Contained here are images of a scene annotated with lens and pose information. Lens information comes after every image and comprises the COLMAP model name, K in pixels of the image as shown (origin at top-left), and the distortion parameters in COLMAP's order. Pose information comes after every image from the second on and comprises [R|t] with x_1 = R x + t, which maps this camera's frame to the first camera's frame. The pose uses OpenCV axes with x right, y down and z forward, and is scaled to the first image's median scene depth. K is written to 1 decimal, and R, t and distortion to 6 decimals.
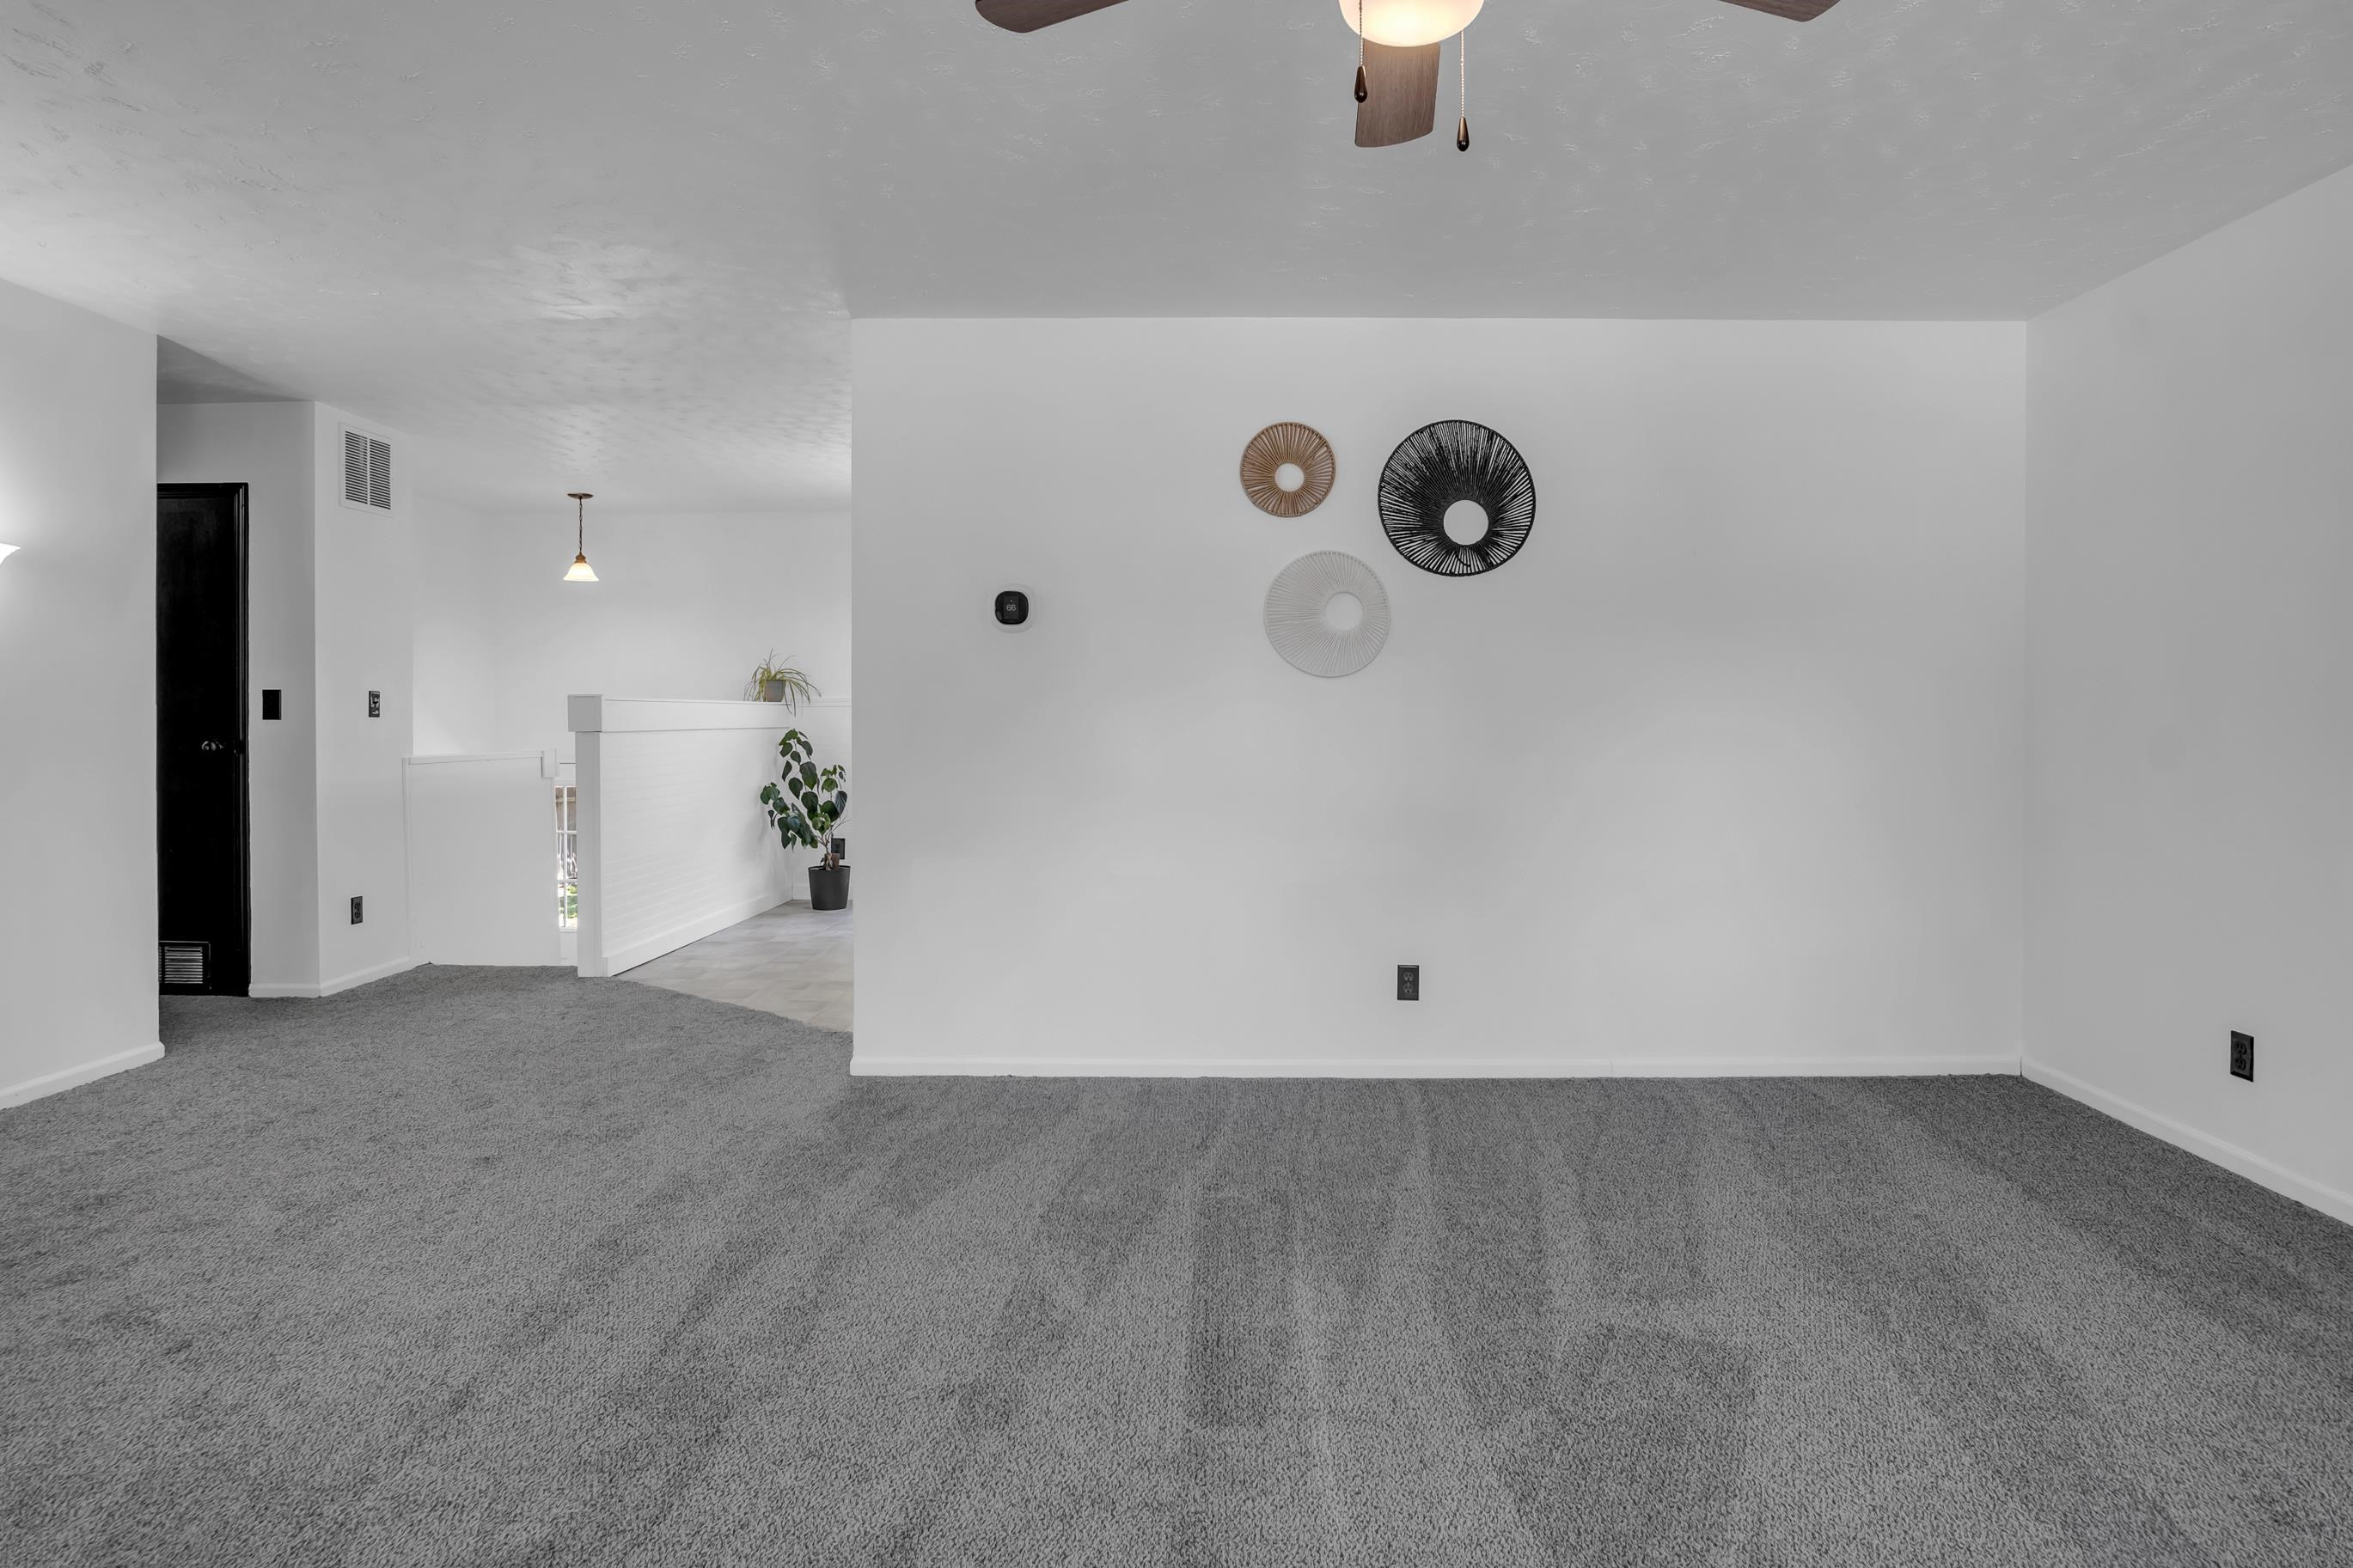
lens RADIAL K [[1268.5, 0, 1191.6], [0, 1268.5, 719.7], [0, 0, 1]] dist [-0.027200, 0.004701]
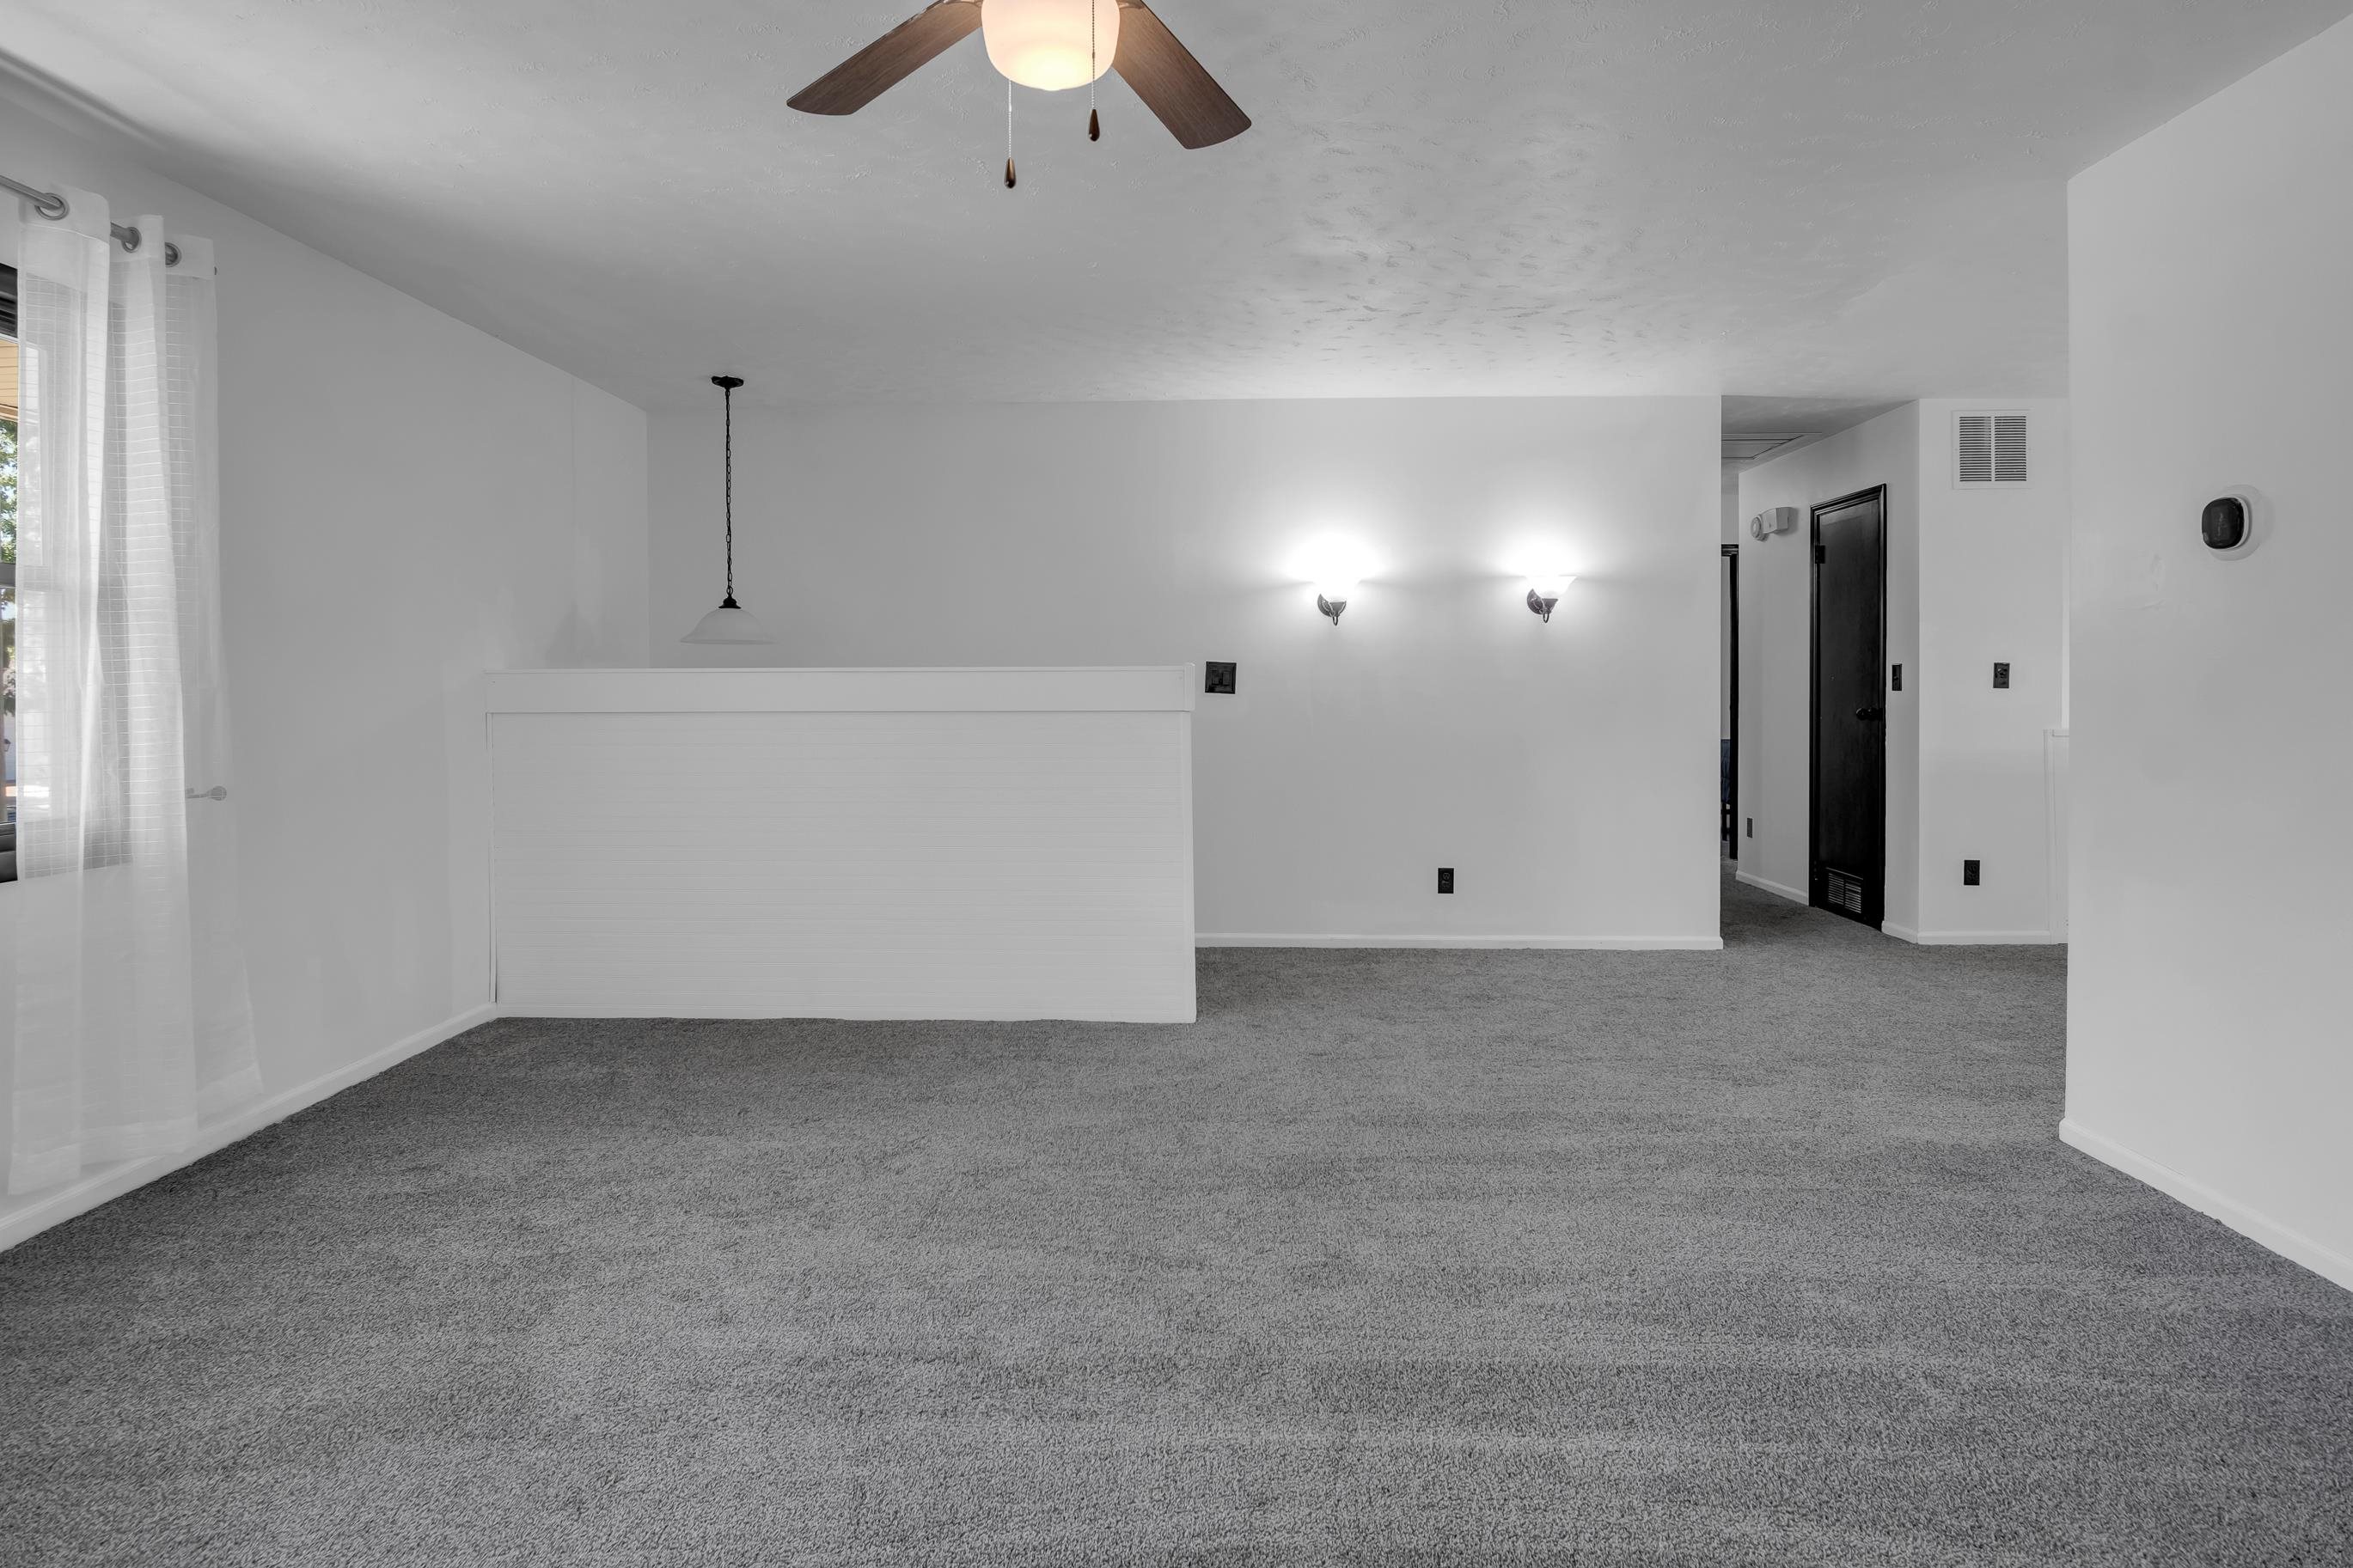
lens RADIAL K [[1268.5, 0, 1150.9], [0, 1268.5, 723.1], [0, 0, 1]] dist [-0.027200, 0.004701]
pose [[-0.034863, 0.022577, -0.999137, 0.417860], [0.003127, 0.999742, 0.022482, 0.001457], [0.999387, -0.002341, -0.034925, 0.363747]]
